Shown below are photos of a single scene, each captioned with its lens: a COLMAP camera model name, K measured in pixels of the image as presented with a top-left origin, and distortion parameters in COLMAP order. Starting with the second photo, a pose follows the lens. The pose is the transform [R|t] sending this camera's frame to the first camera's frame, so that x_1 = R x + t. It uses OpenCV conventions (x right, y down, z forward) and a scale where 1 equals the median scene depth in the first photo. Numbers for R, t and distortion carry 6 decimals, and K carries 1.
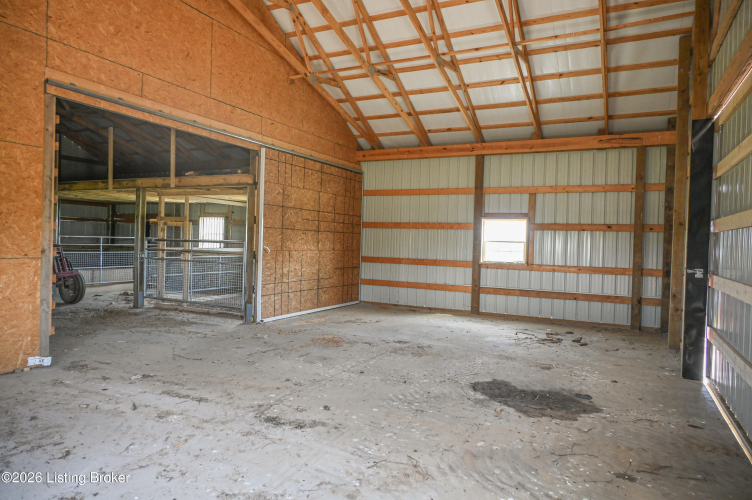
lens RADIAL K [[496.3, 0, 376.2], [0, 496.3, 248.4], [0, 0, 1]] dist [-0.005365, 0.000330]
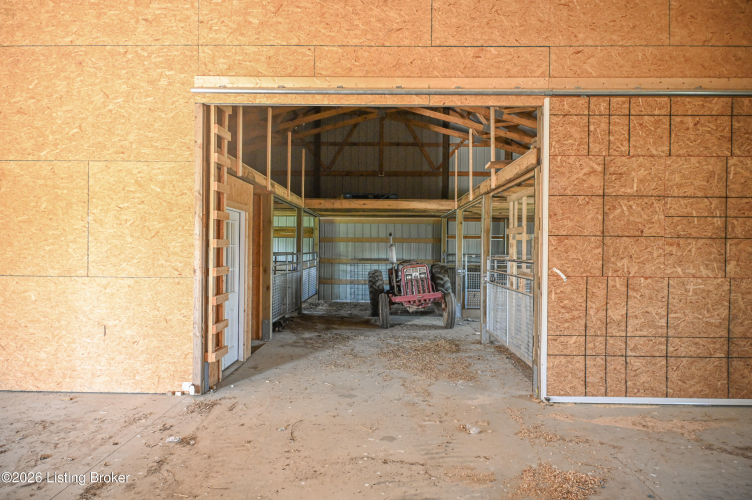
lens RADIAL K [[496.3, 0, 376.1], [0, 496.3, 251.2], [0, 0, 1]] dist [-0.005365, 0.000330]
pose [[0.423150, -0.021368, -0.905807, 0.198427], [-0.009016, 0.999573, -0.027792, -0.006346], [0.906015, 0.019927, 0.422777, 0.550254]]
